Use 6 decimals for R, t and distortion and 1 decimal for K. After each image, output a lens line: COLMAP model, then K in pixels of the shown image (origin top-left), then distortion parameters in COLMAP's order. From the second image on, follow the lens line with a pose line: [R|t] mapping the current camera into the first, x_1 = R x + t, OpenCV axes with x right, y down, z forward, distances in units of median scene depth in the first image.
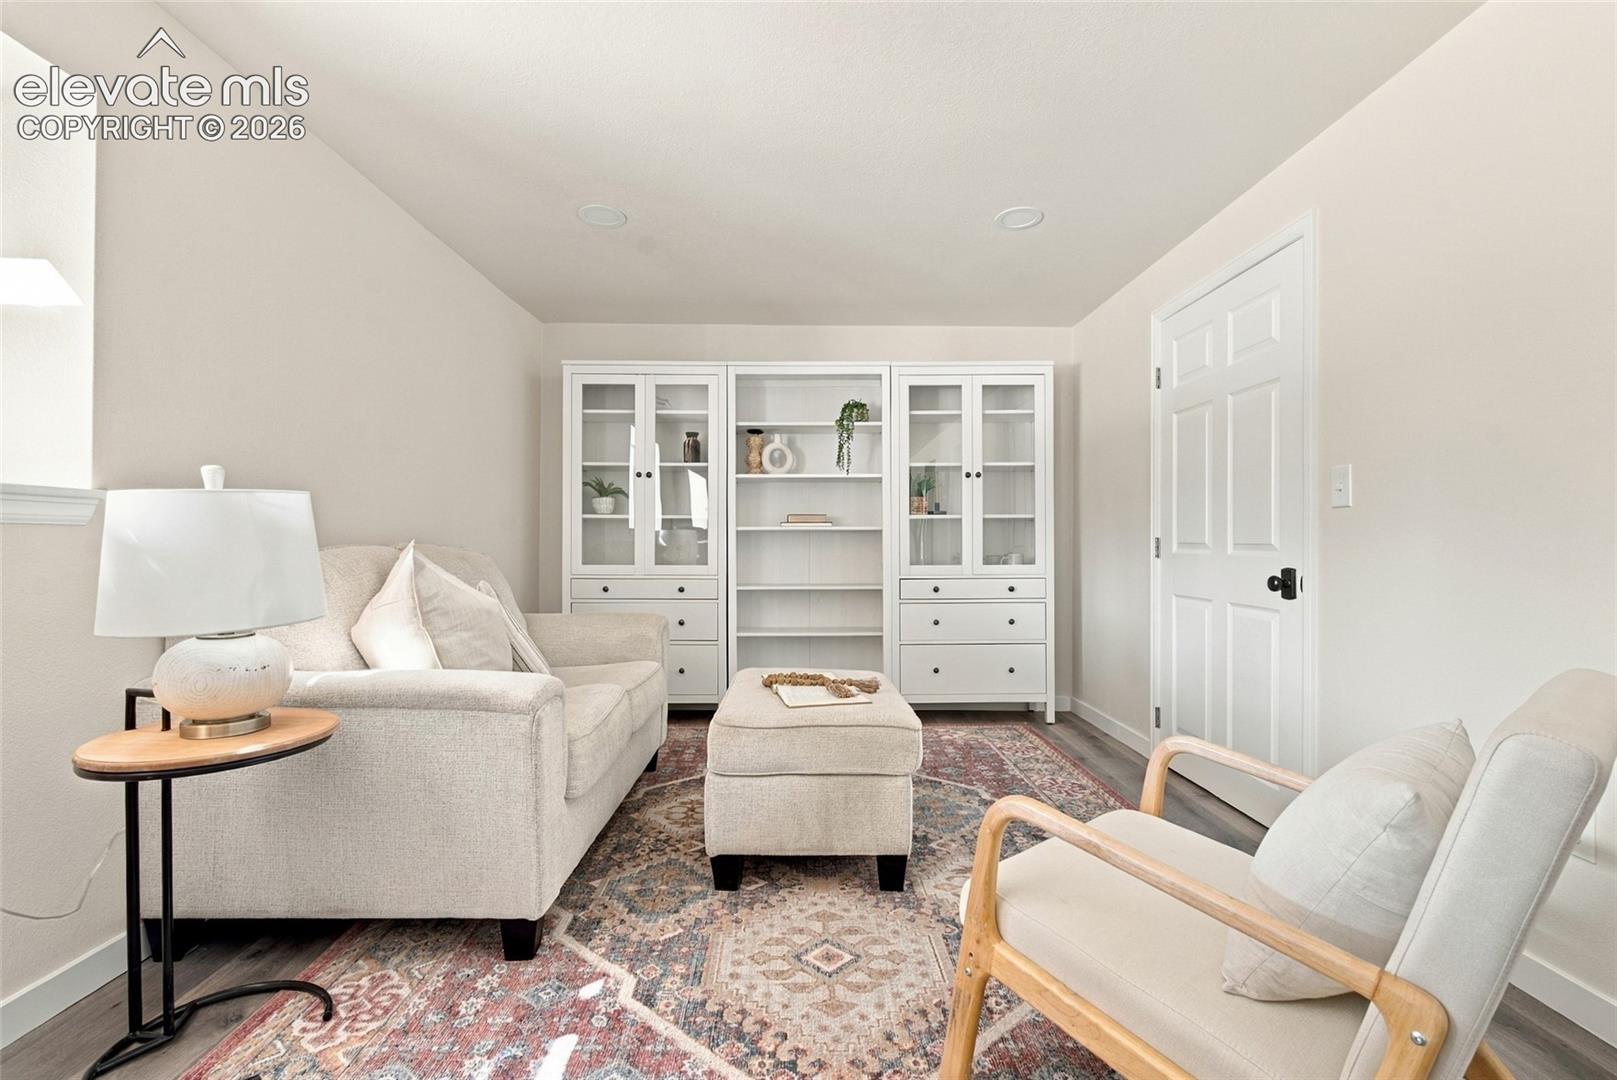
lens RADIAL K [[708.9, 0, 808.5], [0, 708.9, 540.0], [0, 0, 1]] dist [0.001253, 0.000210]
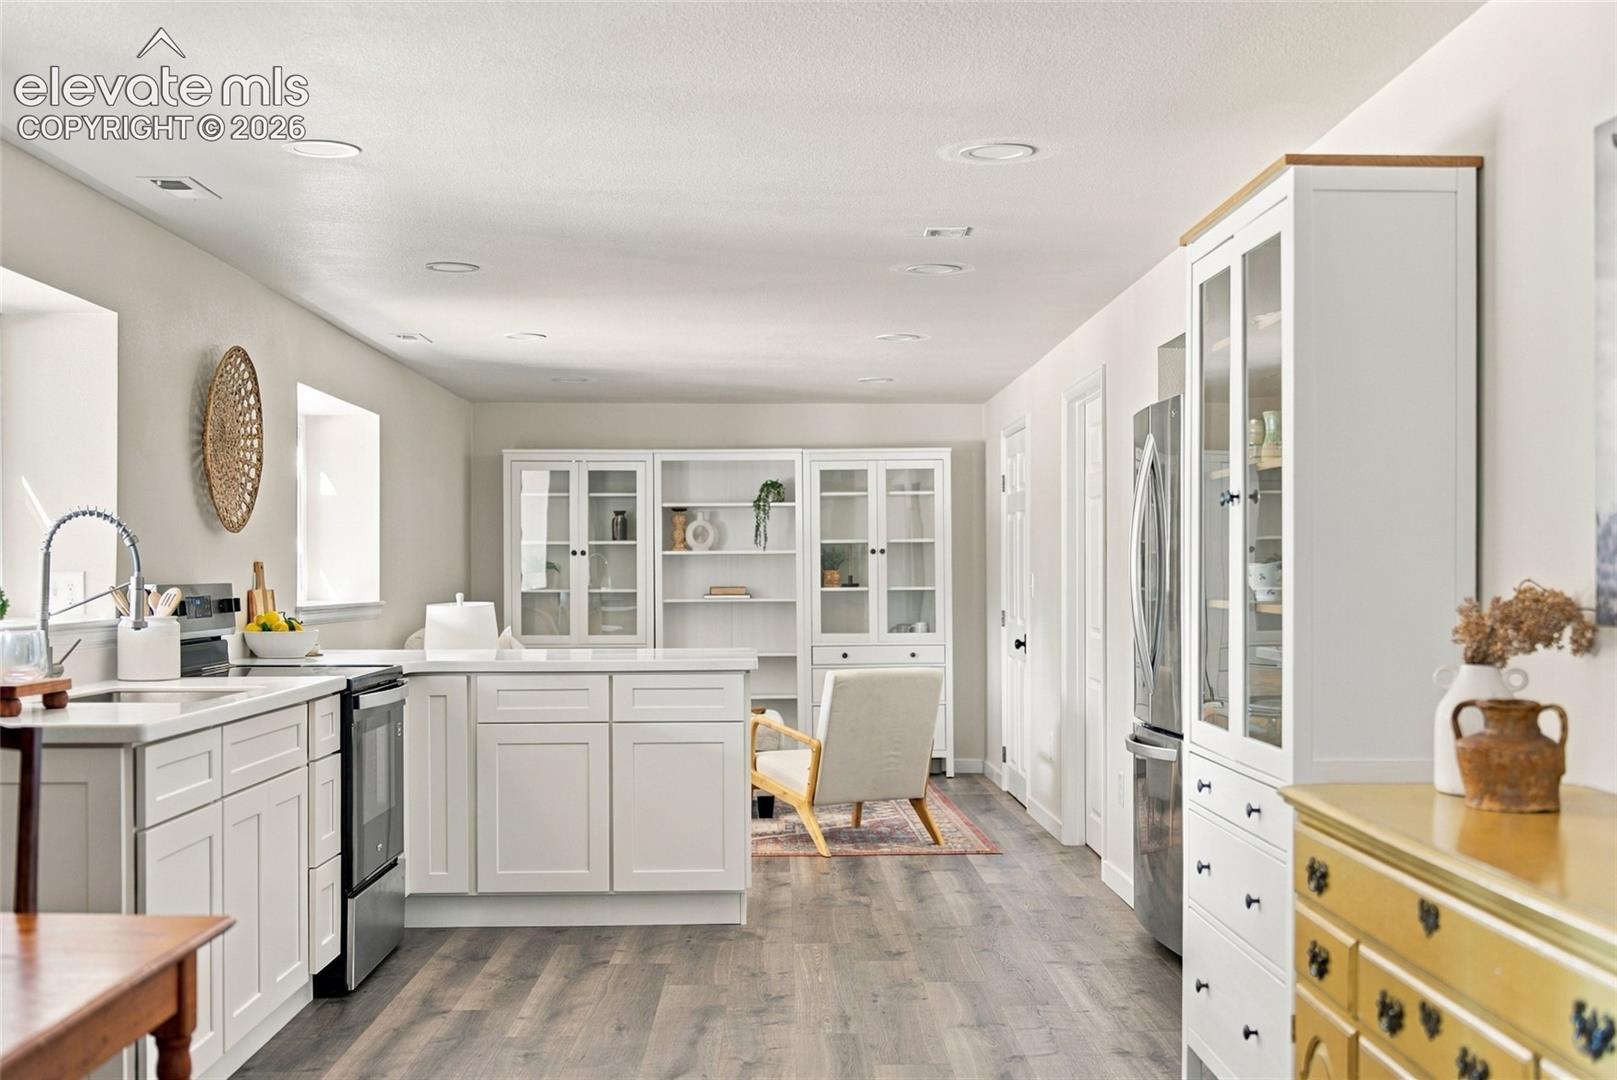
lens RADIAL K [[1855.9, 0, 810.4], [0, 1855.9, 576.9], [0, 0, 1]] dist [0.002649, 0.000044]
pose [[0.999889, -0.005094, 0.014008, 0.085448], [0.005054, 0.999983, 0.002887, -0.060490], [-0.014023, -0.002816, 0.999898, -1.854731]]
